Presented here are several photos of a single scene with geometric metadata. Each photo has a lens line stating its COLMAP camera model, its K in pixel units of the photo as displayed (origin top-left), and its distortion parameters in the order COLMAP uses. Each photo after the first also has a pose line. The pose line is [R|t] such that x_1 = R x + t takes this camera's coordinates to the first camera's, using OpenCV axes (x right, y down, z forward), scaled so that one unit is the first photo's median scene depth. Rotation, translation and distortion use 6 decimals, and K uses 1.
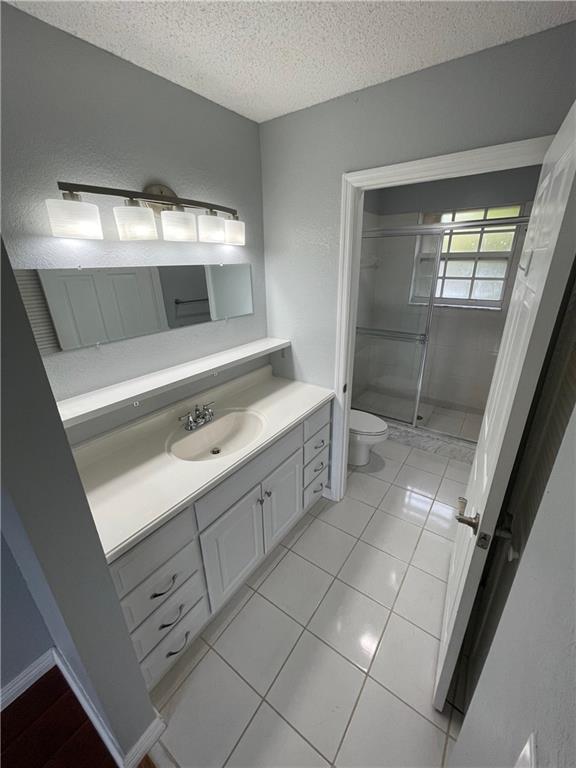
lens RADIAL K [[309.5, 0, 290.0], [0, 309.5, 379.7], [0, 0, 1]] dist [-0.003448, 0.000551]
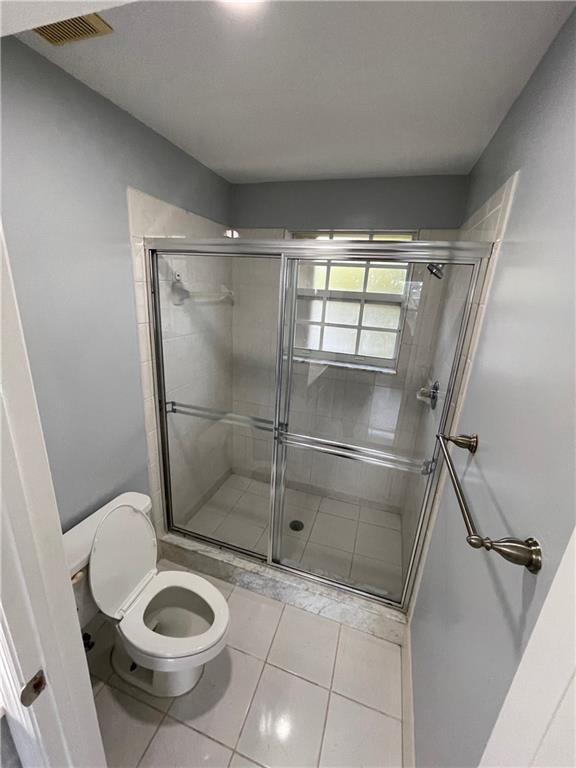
lens RADIAL K [[309.5, 0, 285.5], [0, 309.5, 384.6], [0, 0, 1]] dist [-0.003448, 0.000551]
pose [[0.954924, -0.018314, 0.296285, 0.209825], [0.035634, 0.997950, -0.053163, -0.161905], [-0.294704, 0.061325, 0.953619, 0.367688]]
